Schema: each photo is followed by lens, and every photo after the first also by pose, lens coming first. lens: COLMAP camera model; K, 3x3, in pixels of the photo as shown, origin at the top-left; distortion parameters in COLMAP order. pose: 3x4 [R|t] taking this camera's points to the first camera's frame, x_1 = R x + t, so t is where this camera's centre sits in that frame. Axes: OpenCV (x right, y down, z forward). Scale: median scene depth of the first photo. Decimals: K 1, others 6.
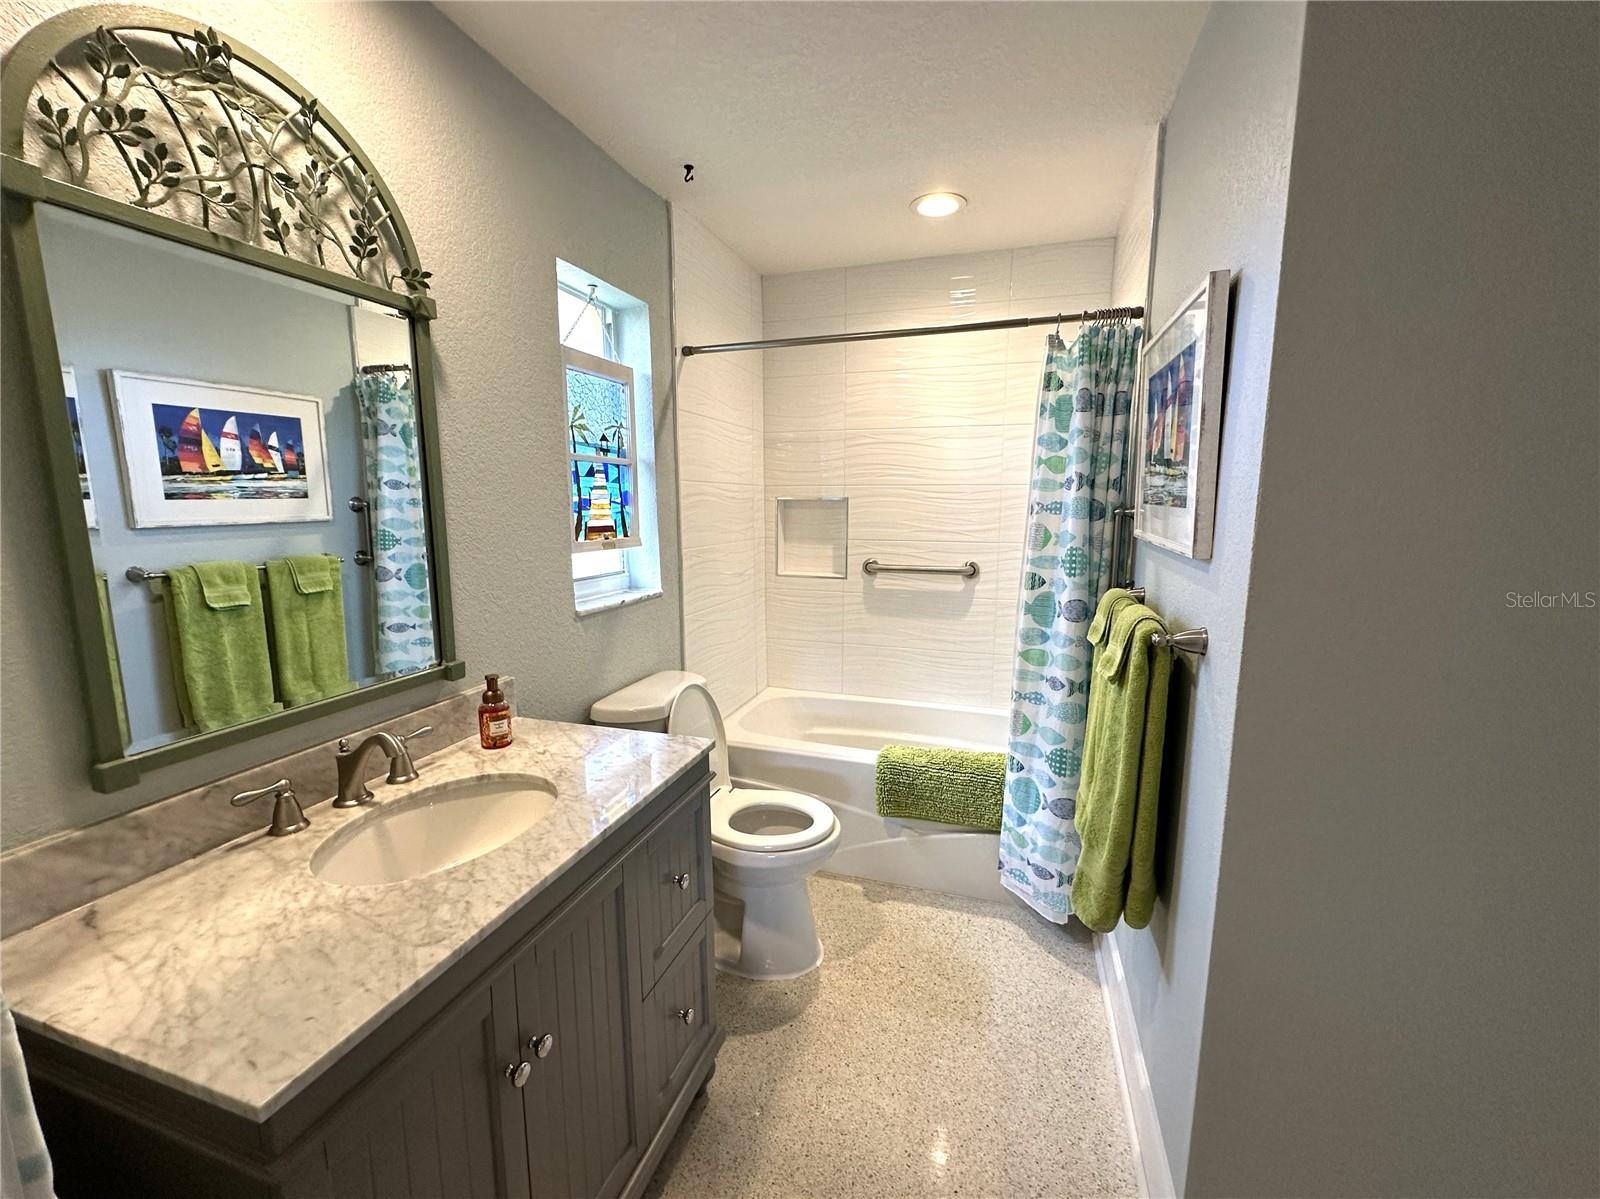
lens RADIAL K [[637.2, 0, 801.8], [0, 637.2, 598.2], [0, 0, 1]] dist [-0.000784, 0.000216]
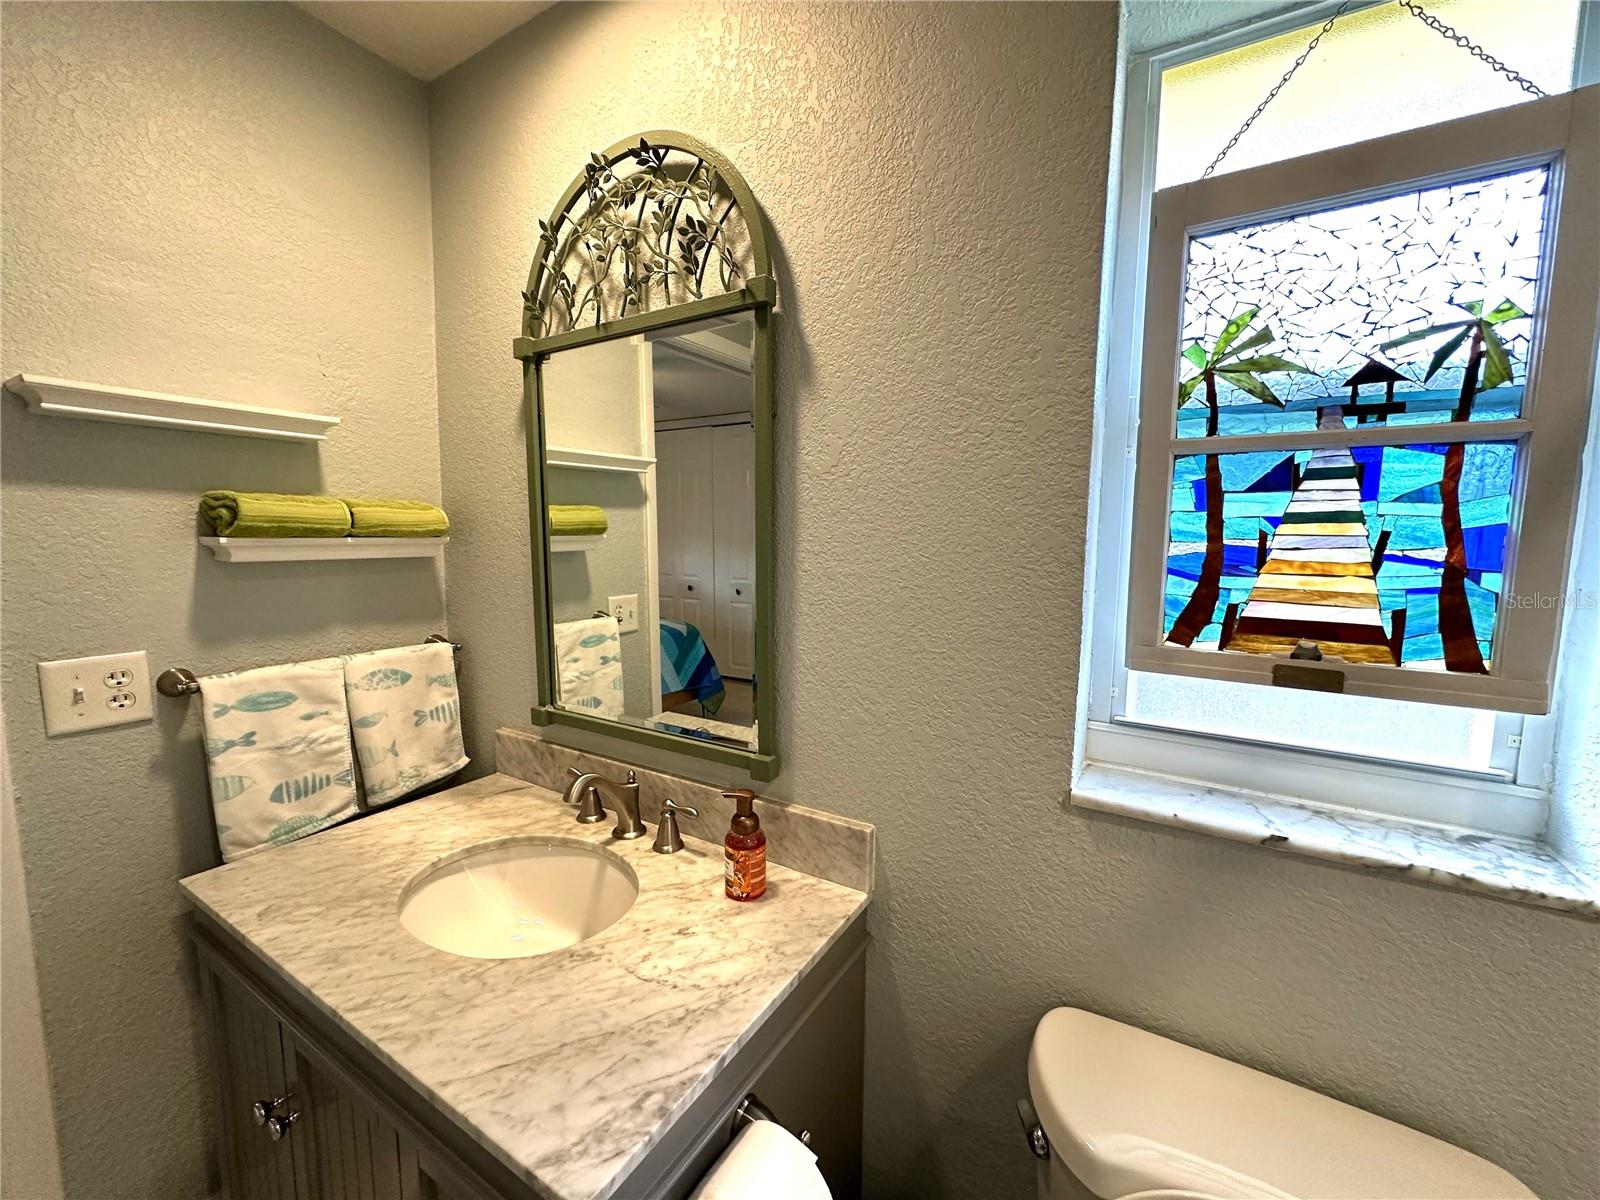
lens RADIAL K [[637.2, 0, 801.8], [0, 637.2, 598.7], [0, 0, 1]] dist [-0.000784, 0.000216]
pose [[-0.231886, 0.100947, -0.967491, 0.123046], [-0.153454, 0.978351, 0.138859, -0.154499], [0.960563, 0.180665, -0.211375, 0.928341]]
